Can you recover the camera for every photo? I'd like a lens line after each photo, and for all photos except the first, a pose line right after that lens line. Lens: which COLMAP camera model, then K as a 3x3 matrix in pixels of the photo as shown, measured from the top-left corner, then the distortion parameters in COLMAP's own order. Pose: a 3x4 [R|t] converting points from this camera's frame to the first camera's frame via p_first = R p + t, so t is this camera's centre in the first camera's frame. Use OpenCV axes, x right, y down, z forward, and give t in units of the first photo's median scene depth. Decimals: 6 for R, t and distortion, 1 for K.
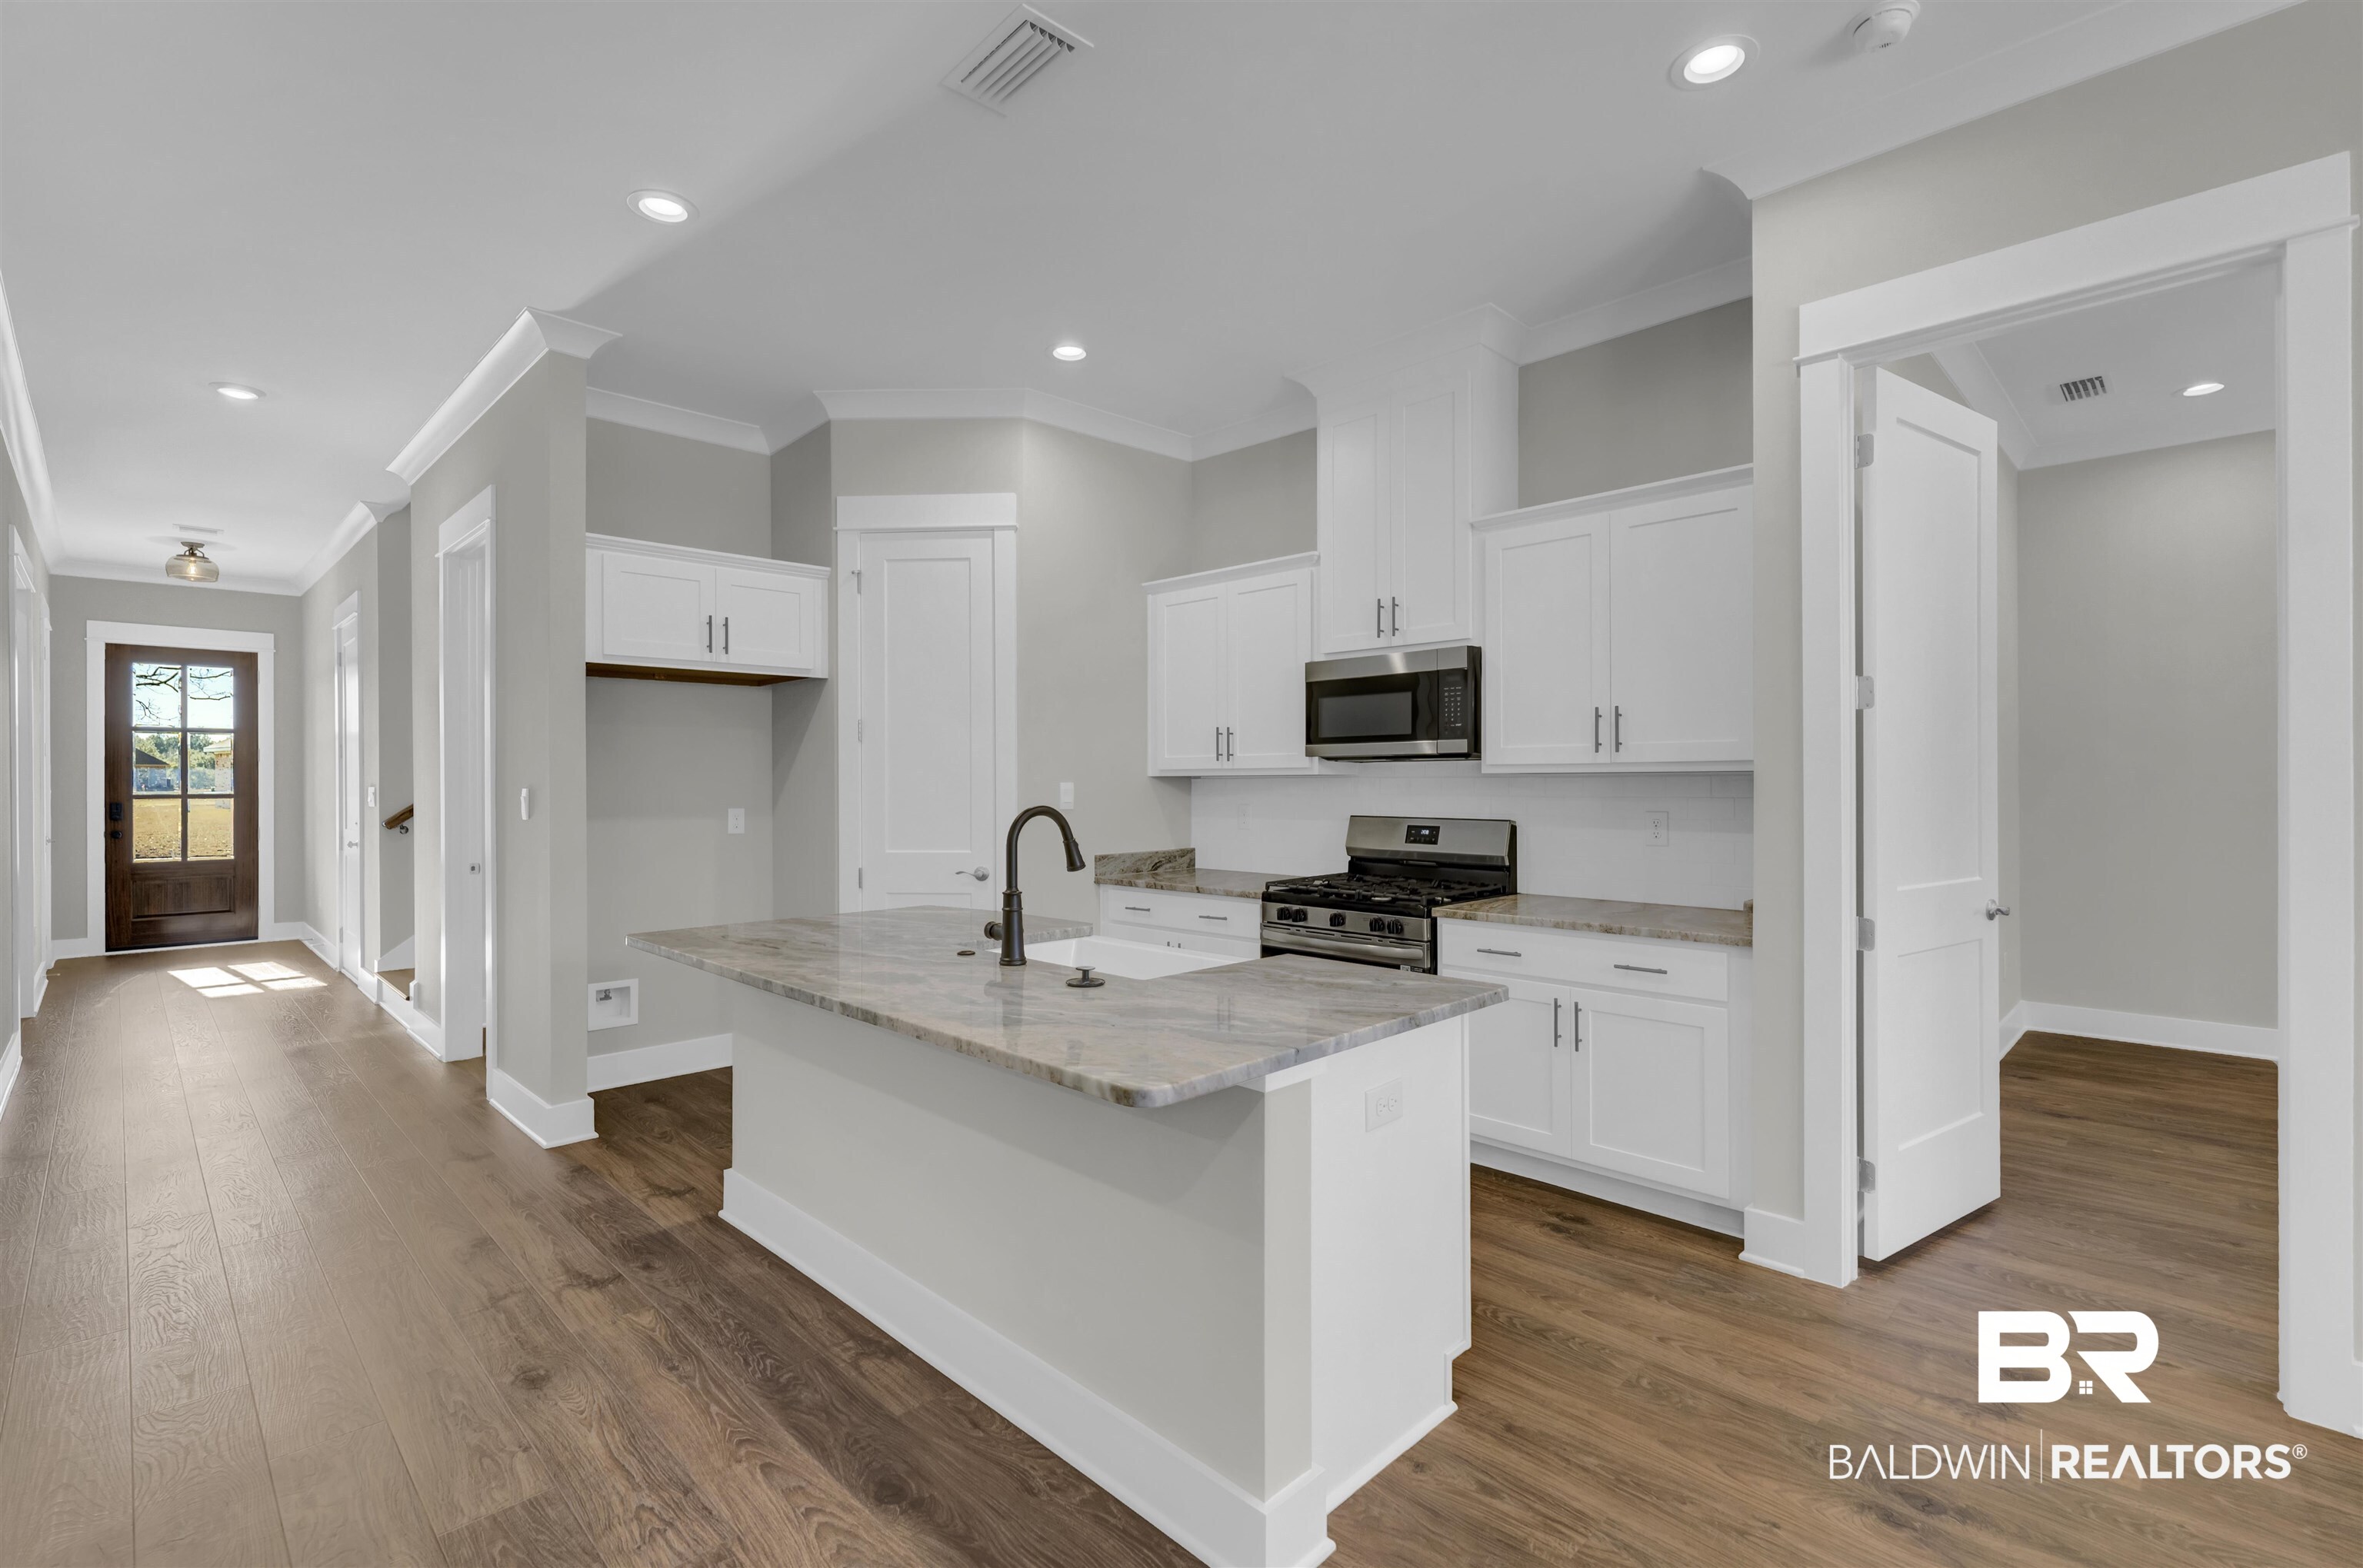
lens RADIAL K [[1056.2, 0, 1189.7], [0, 1056.2, 767.7], [0, 0, 1]] dist [-0.000394, -0.000626]
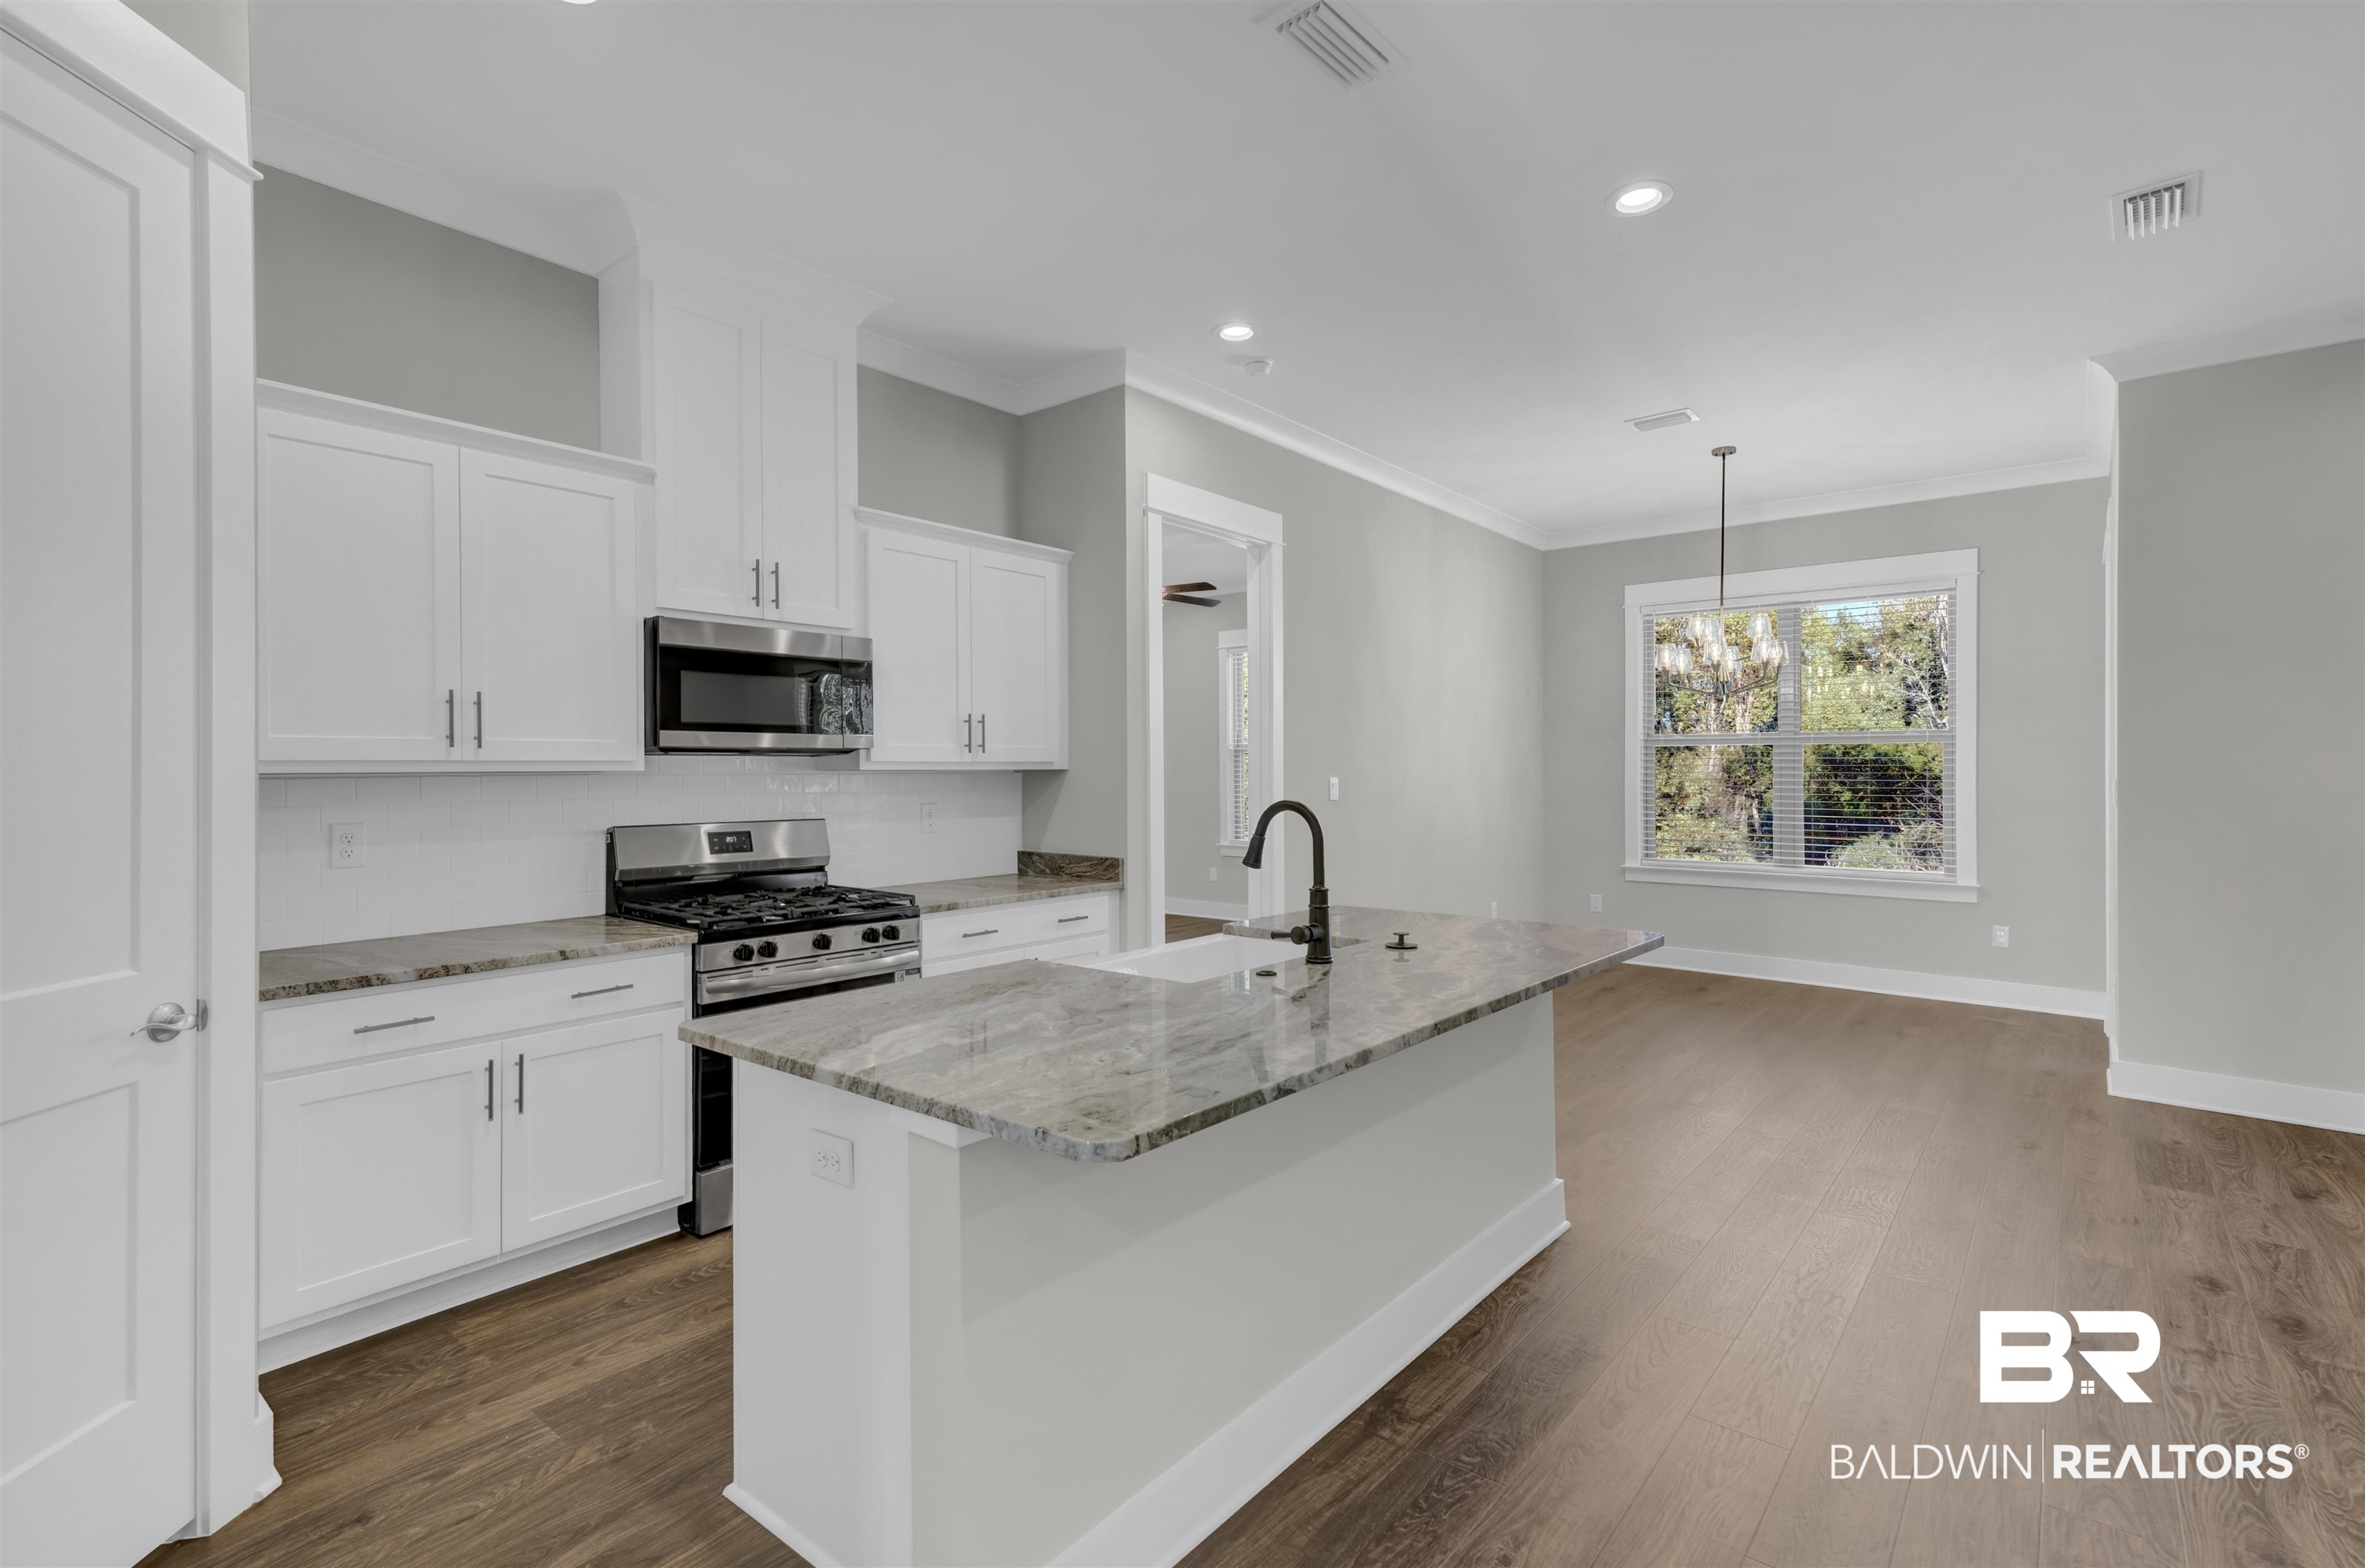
lens RADIAL K [[1057.5, 0, 1183.6], [0, 1057.5, 792.8], [0, 0, 1]] dist [-0.034209, 0.018415]
pose [[-0.070020, -0.013325, 0.997457, -0.695640], [-0.004862, 0.999903, 0.013016, 0.011434], [-0.997534, -0.003938, -0.070078, 0.742781]]
